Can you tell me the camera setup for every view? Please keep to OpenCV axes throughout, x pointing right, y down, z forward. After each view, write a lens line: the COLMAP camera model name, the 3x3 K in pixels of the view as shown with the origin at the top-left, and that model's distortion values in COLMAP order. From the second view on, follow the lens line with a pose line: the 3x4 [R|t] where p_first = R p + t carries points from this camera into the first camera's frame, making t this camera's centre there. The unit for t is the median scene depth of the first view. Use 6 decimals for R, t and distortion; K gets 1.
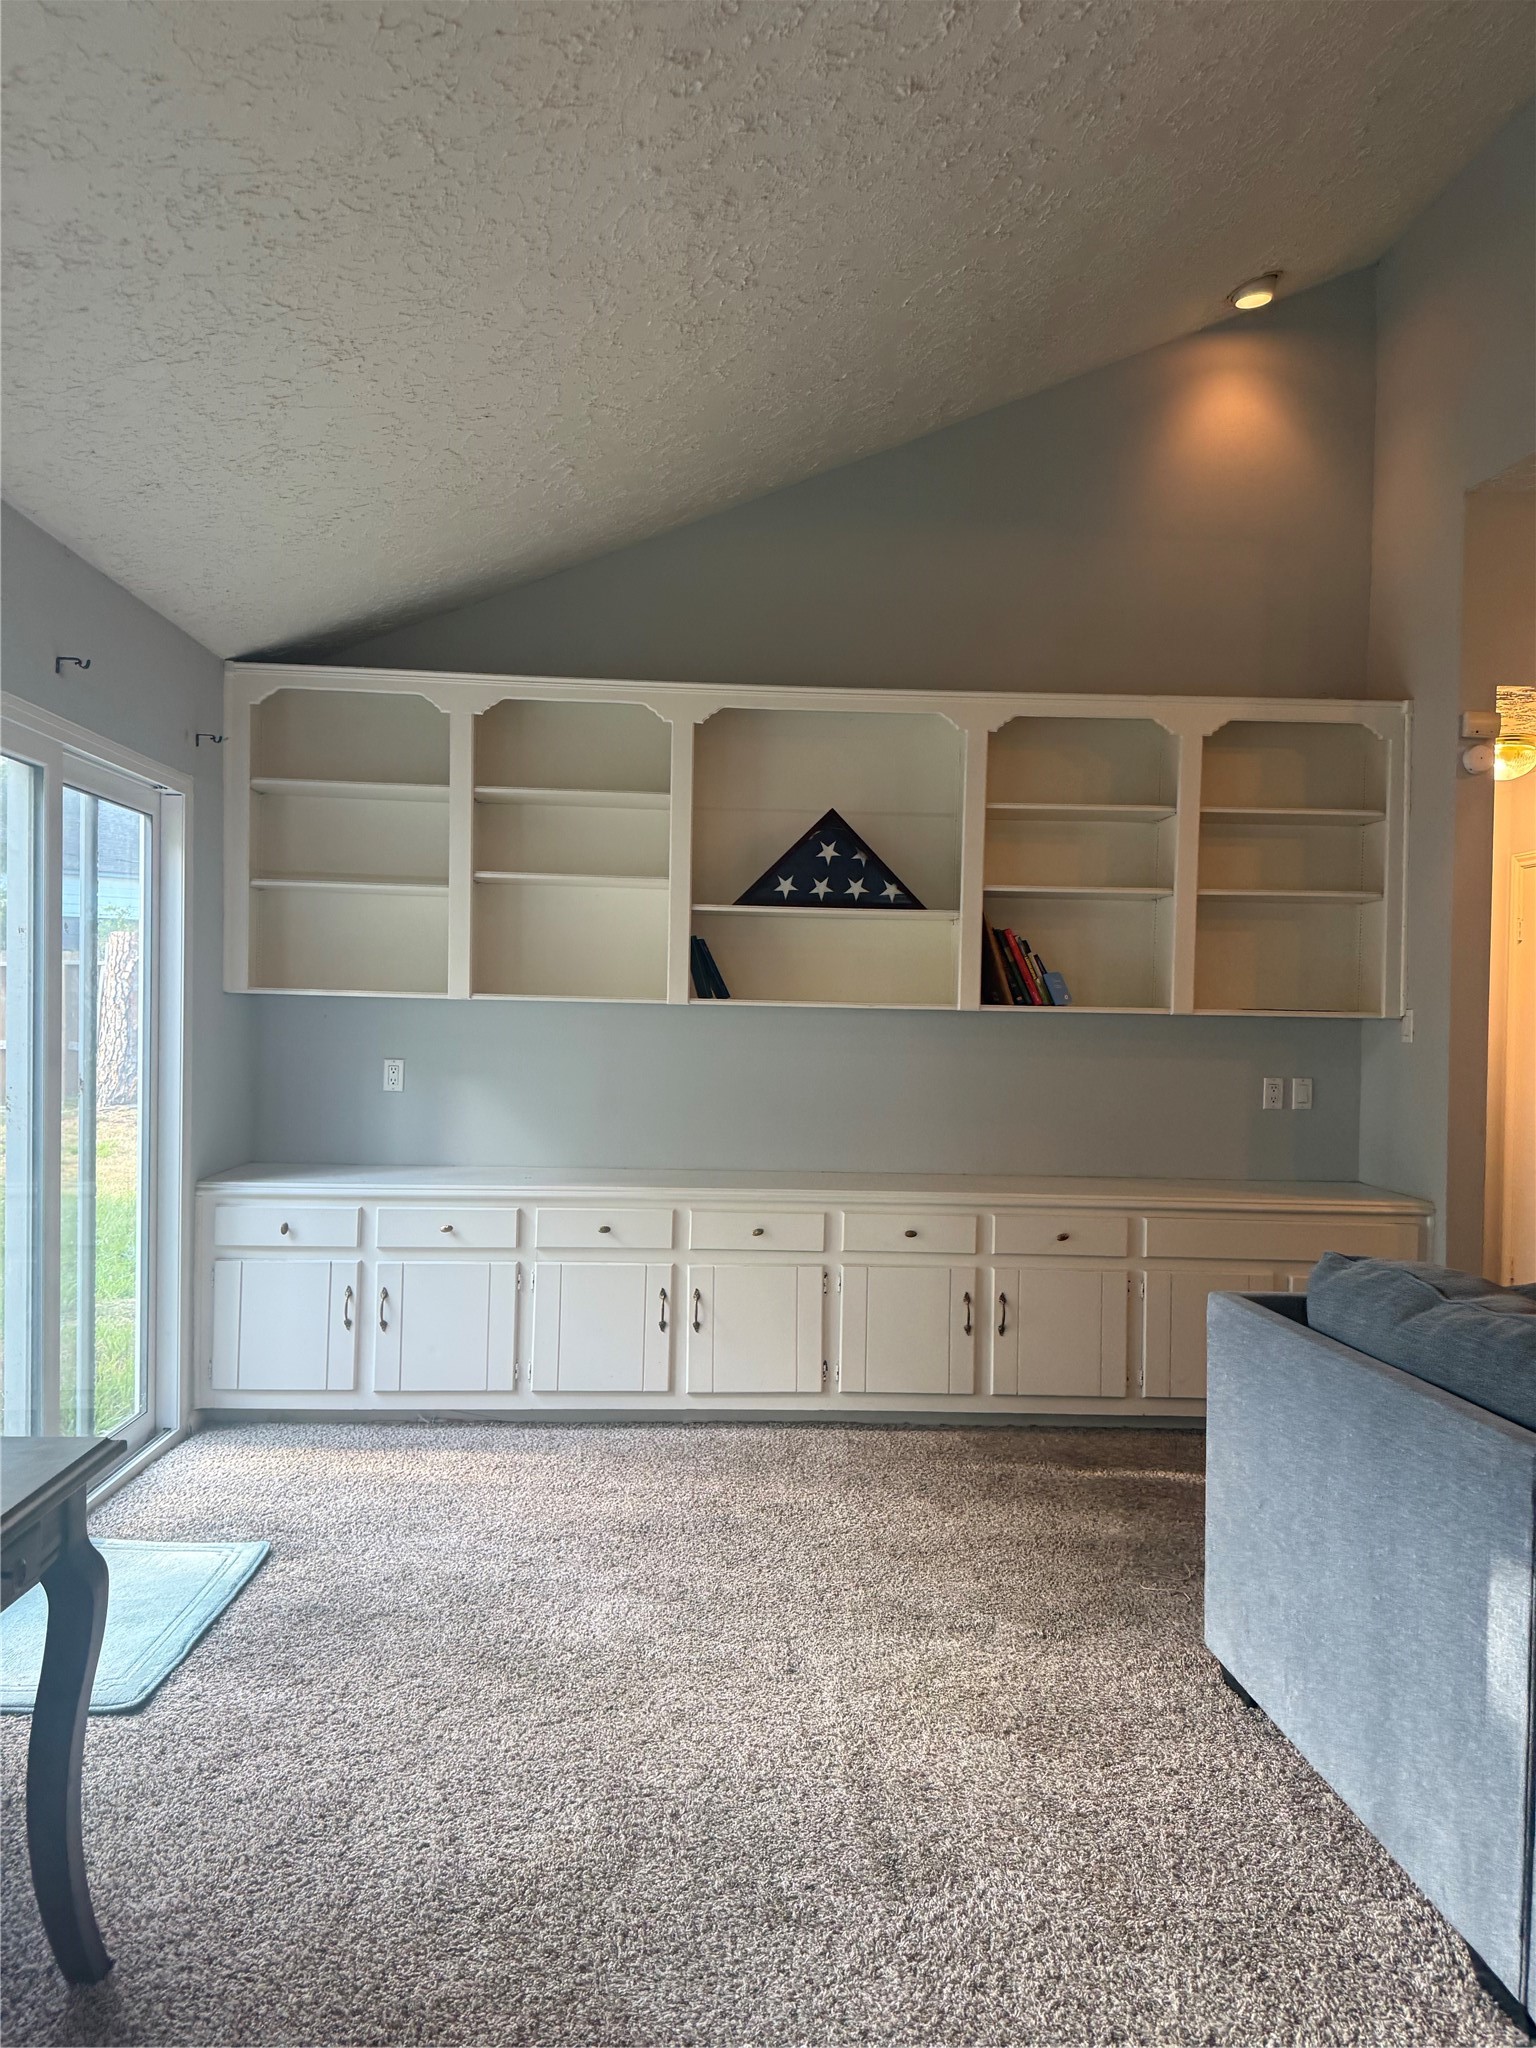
lens RADIAL K [[1441.2, 0, 768.0], [0, 1441.2, 1024.0], [0, 0, 1]] dist [0.027798, -0.007982]
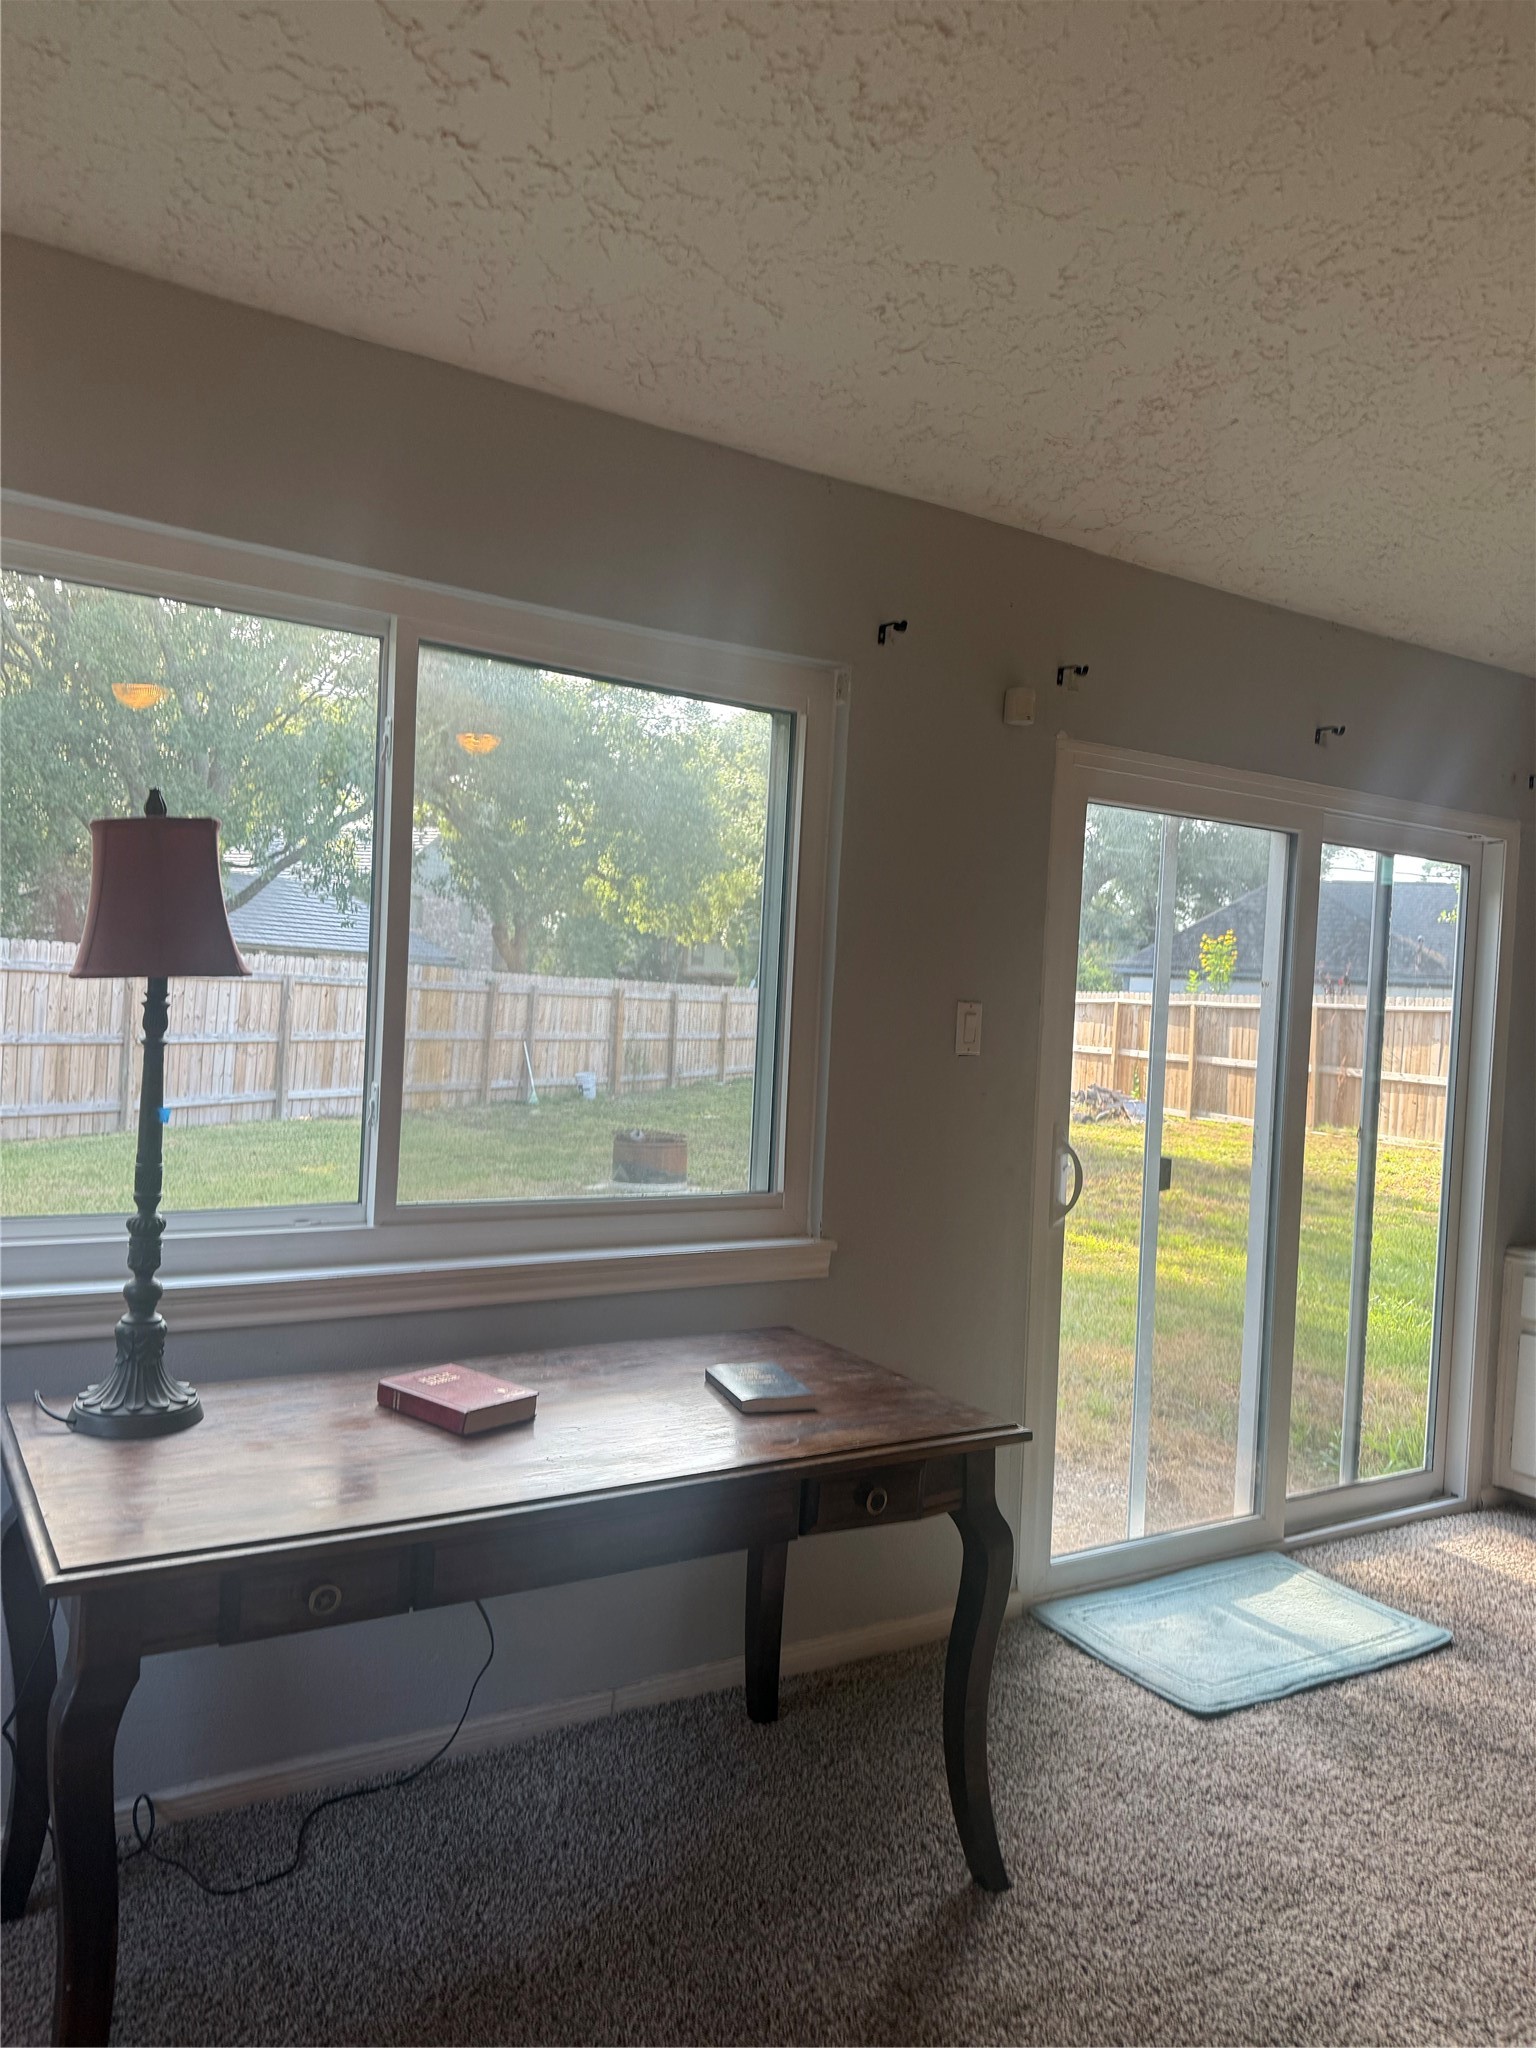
lens RADIAL K [[1441.2, 0, 768.0], [0, 1441.2, 1024.0], [0, 0, 1]] dist [0.027798, -0.007982]
pose [[0.521981, 0.021875, -0.852677, 0.271423], [-0.050573, 0.998706, -0.005339, -0.011908], [0.851457, 0.045909, 0.522412, 0.139133]]
